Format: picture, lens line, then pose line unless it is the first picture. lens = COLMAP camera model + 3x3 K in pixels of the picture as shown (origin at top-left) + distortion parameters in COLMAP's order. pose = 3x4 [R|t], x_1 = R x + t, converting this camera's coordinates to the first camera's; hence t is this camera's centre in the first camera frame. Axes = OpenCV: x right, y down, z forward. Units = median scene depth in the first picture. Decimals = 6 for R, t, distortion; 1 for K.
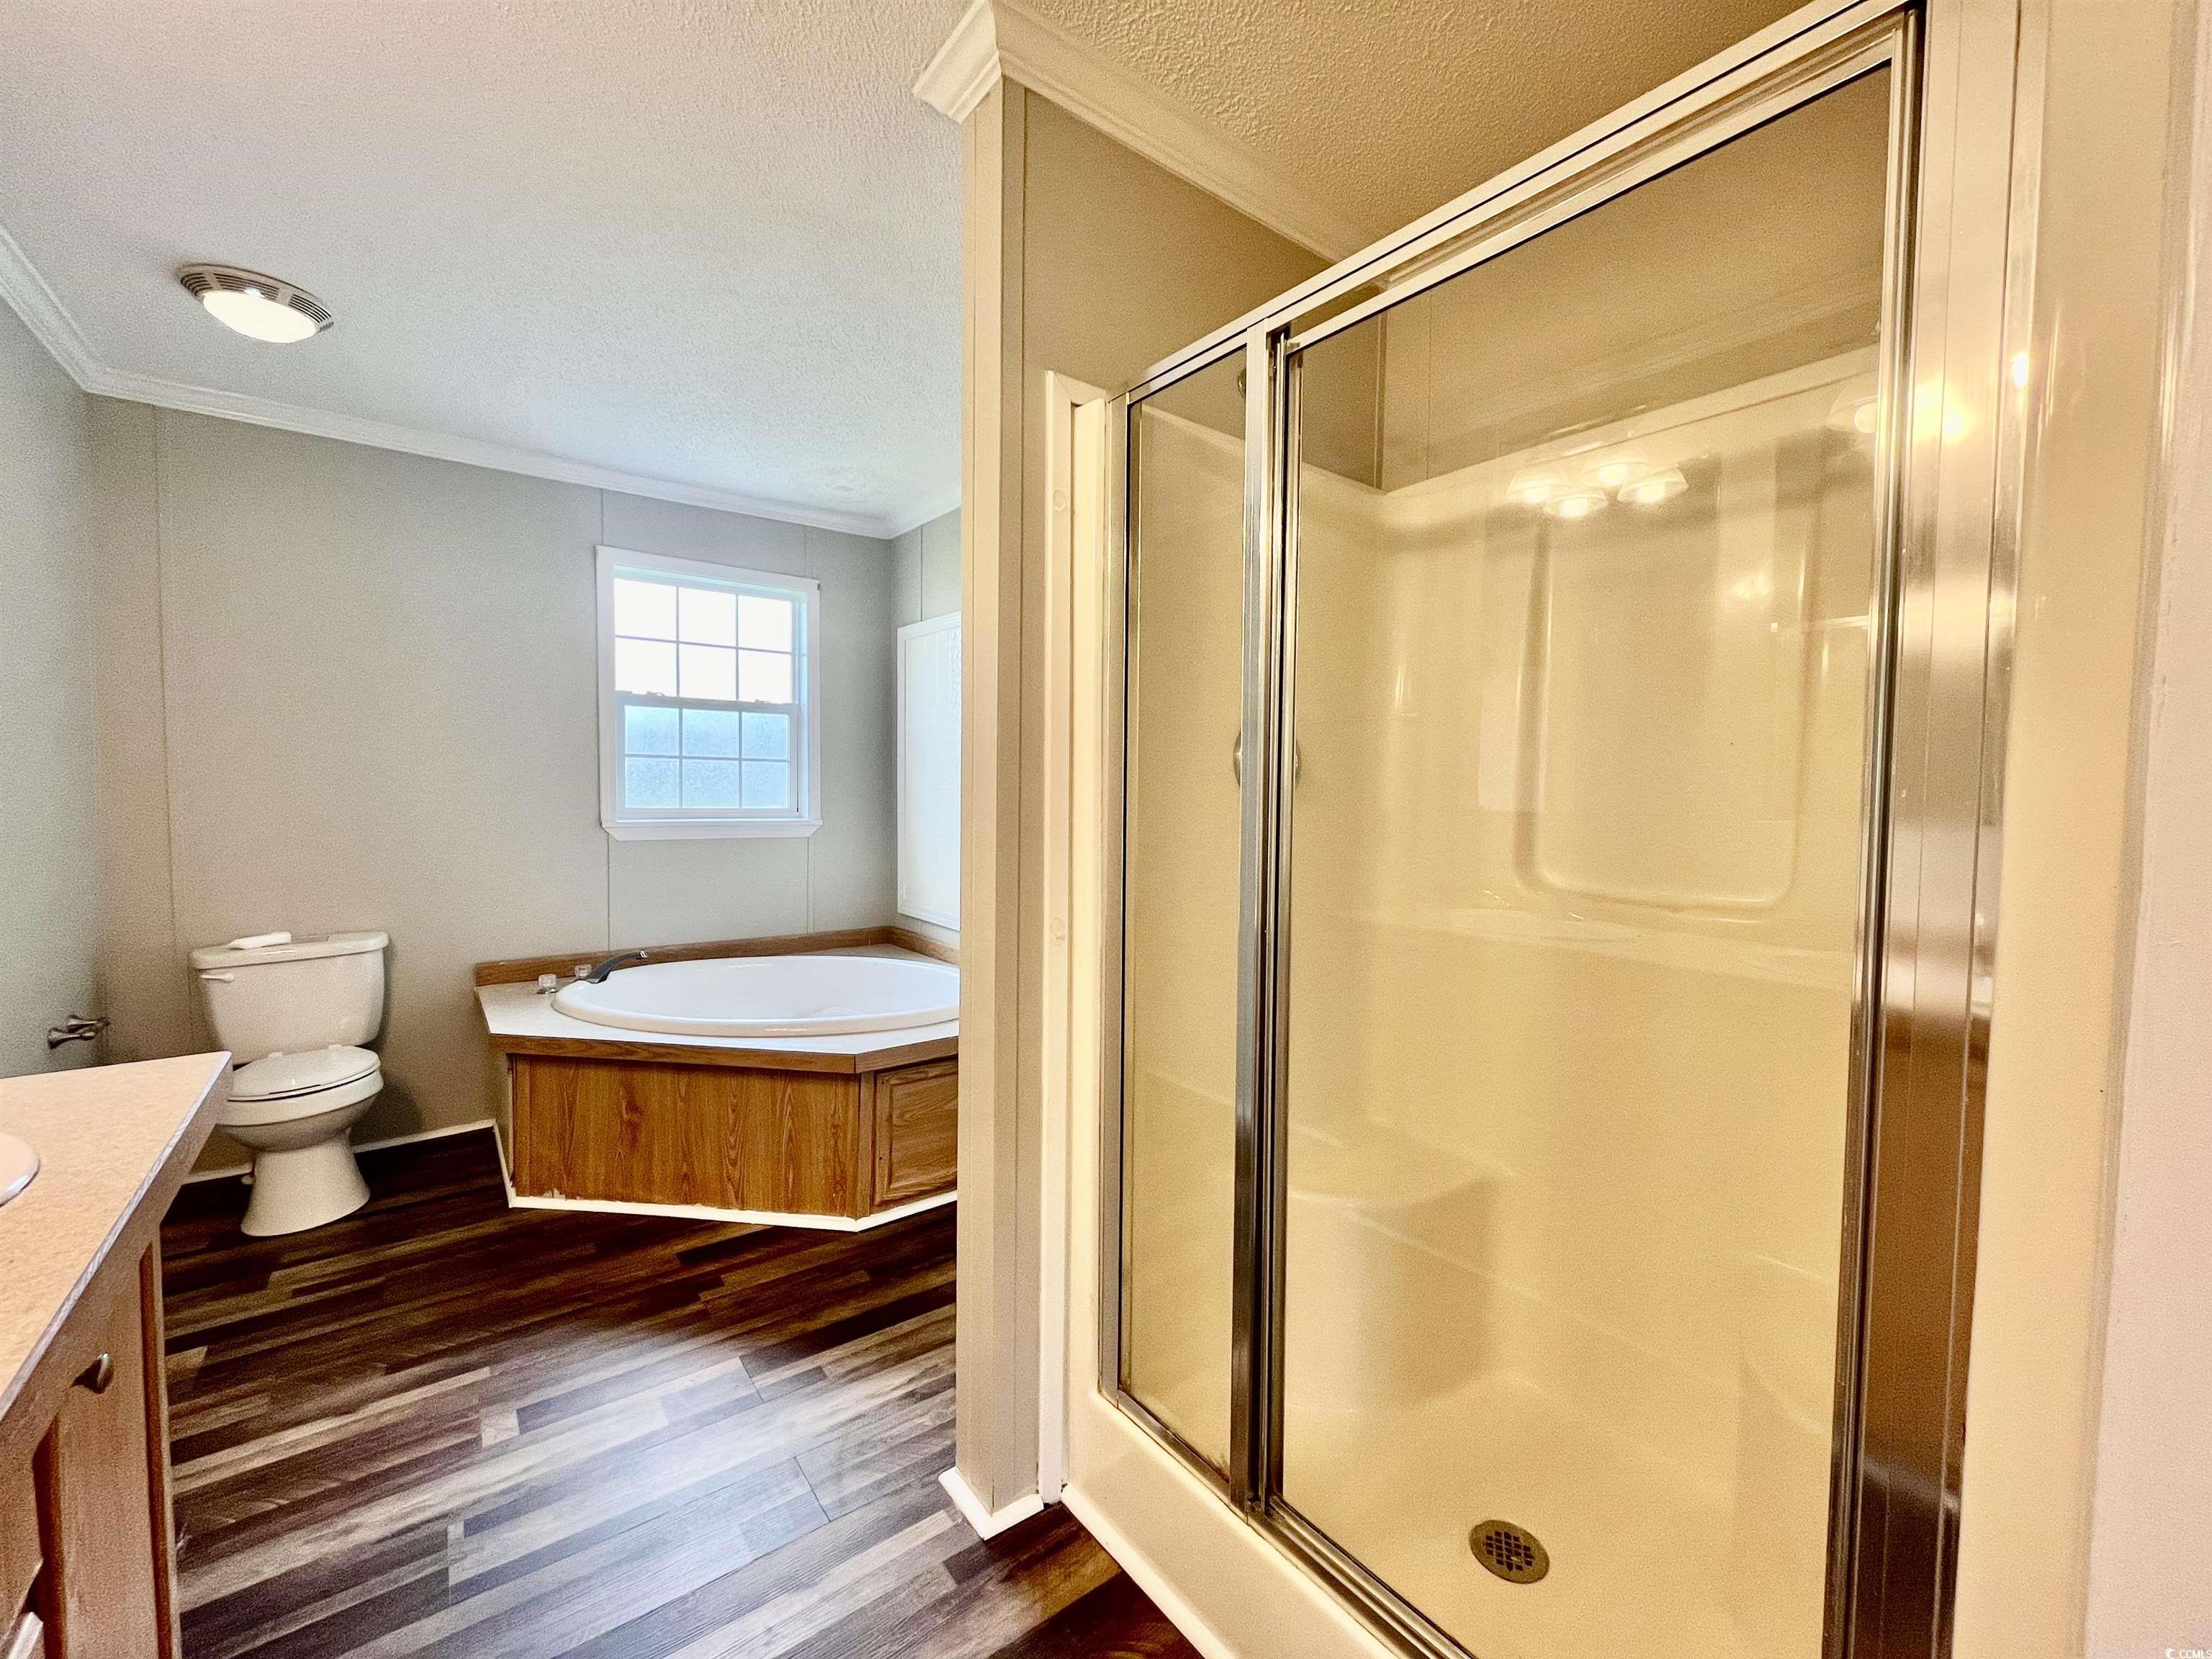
lens RADIAL K [[892.4, 0, 1096.5], [0, 892.4, 831.7], [0, 0, 1]] dist [-0.000964, -0.000522]
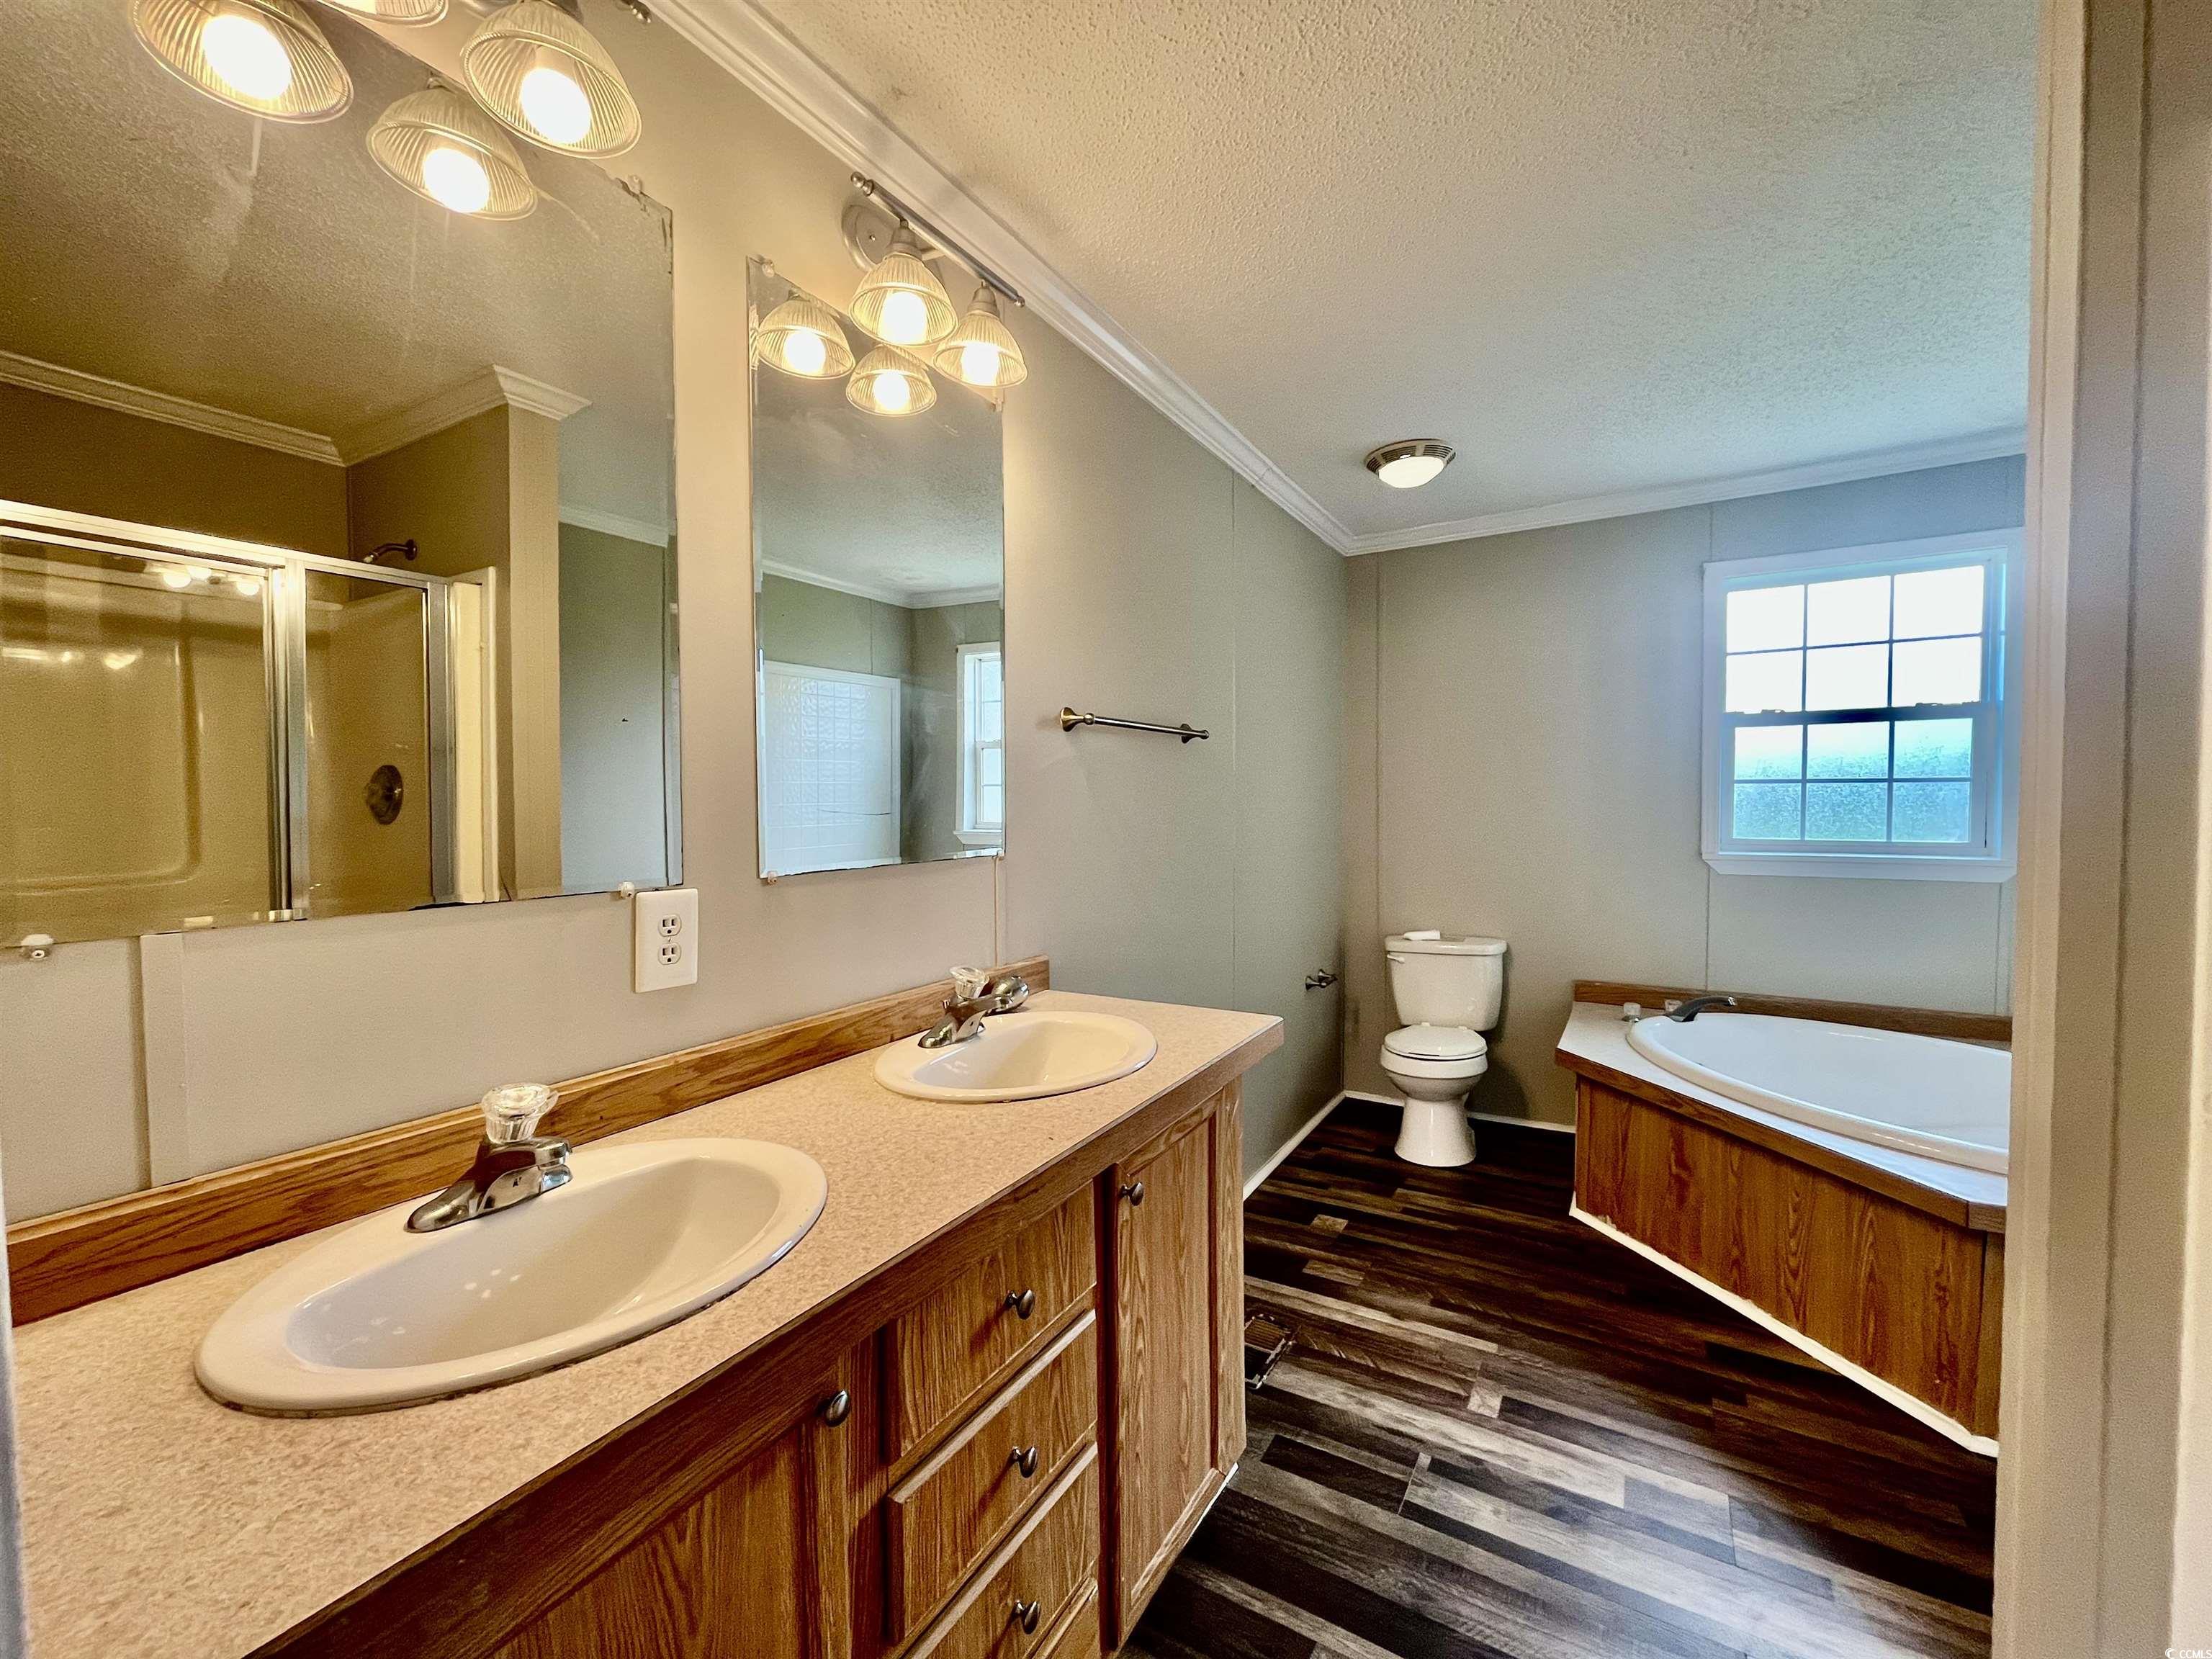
lens RADIAL K [[892.4, 0, 1114.6], [0, 892.4, 829.0], [0, 0, 1]] dist [-0.000964, -0.000522]
pose [[0.370924, 0.014646, -0.928548, 0.133663], [-0.032480, 0.999468, 0.002790, -0.026909], [0.928095, 0.029125, 0.371203, 0.094873]]
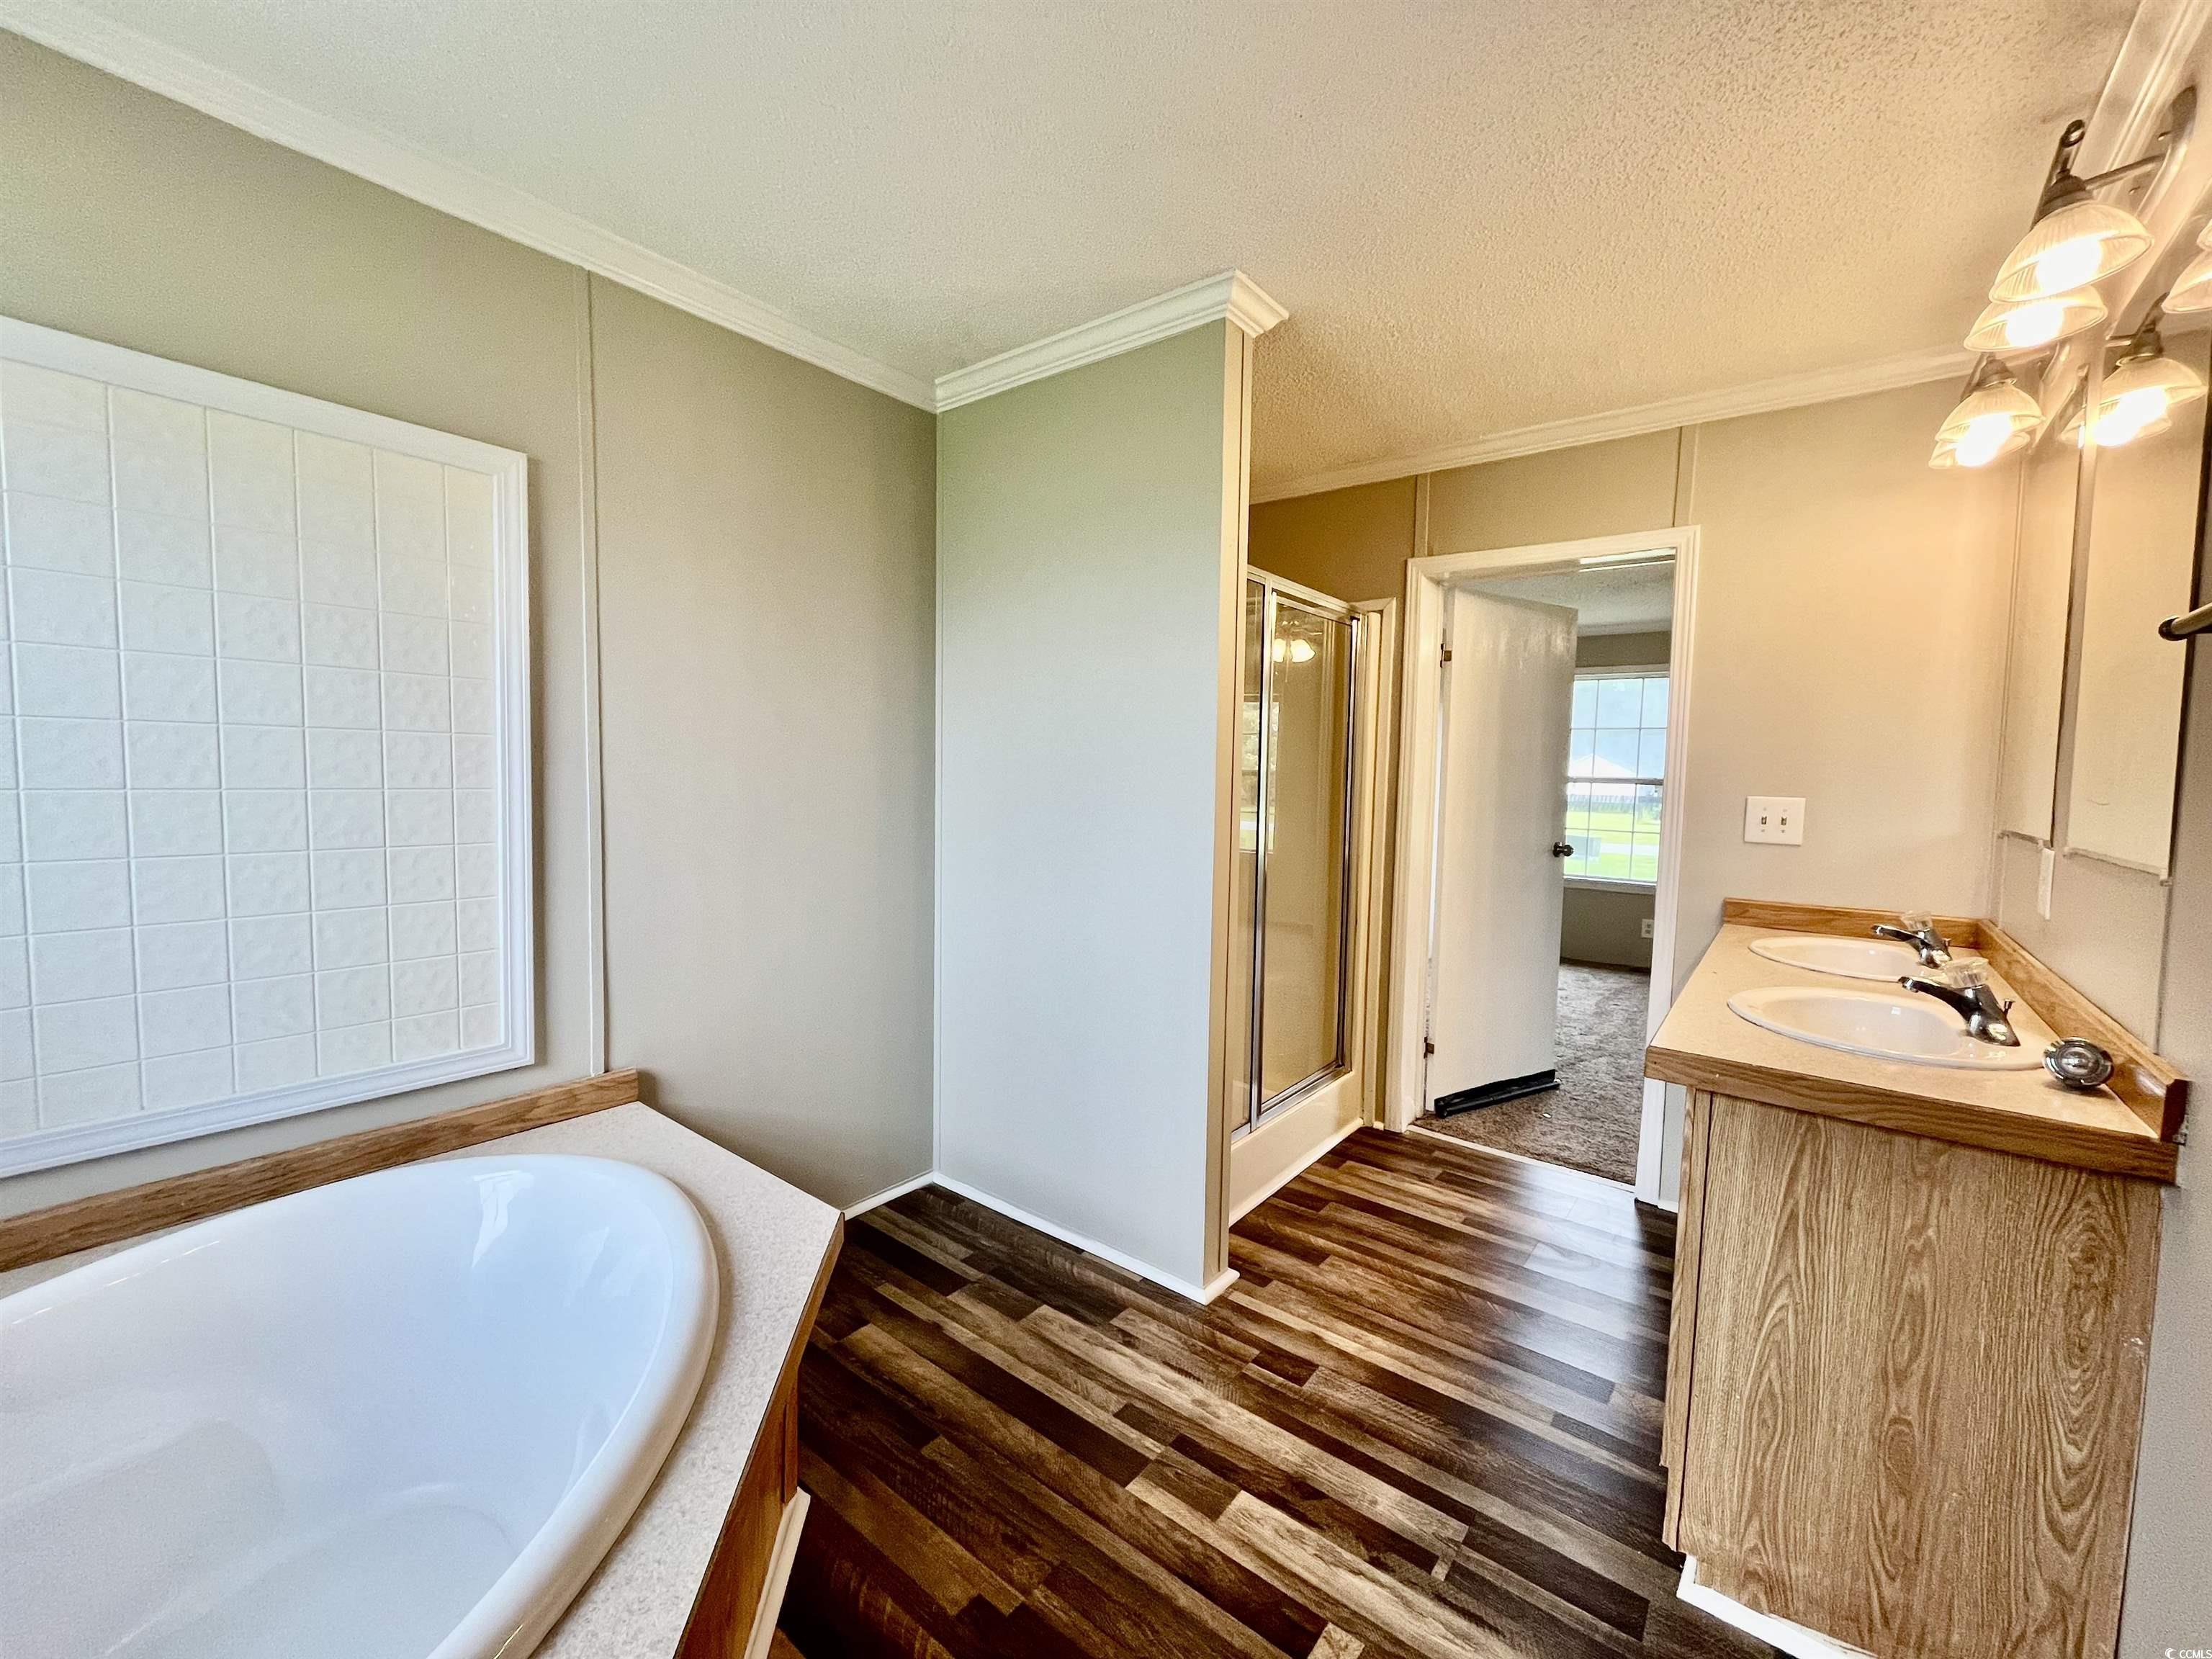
lens RADIAL K [[892.4, 0, 1098.5], [0, 892.4, 828.0], [0, 0, 1]] dist [-0.000964, -0.000522]
pose [[-0.234287, -0.078251, 0.969013, -0.947667], [0.026286, 0.995881, 0.086776, -0.088847], [-0.971812, 0.045802, -0.231265, 0.967656]]
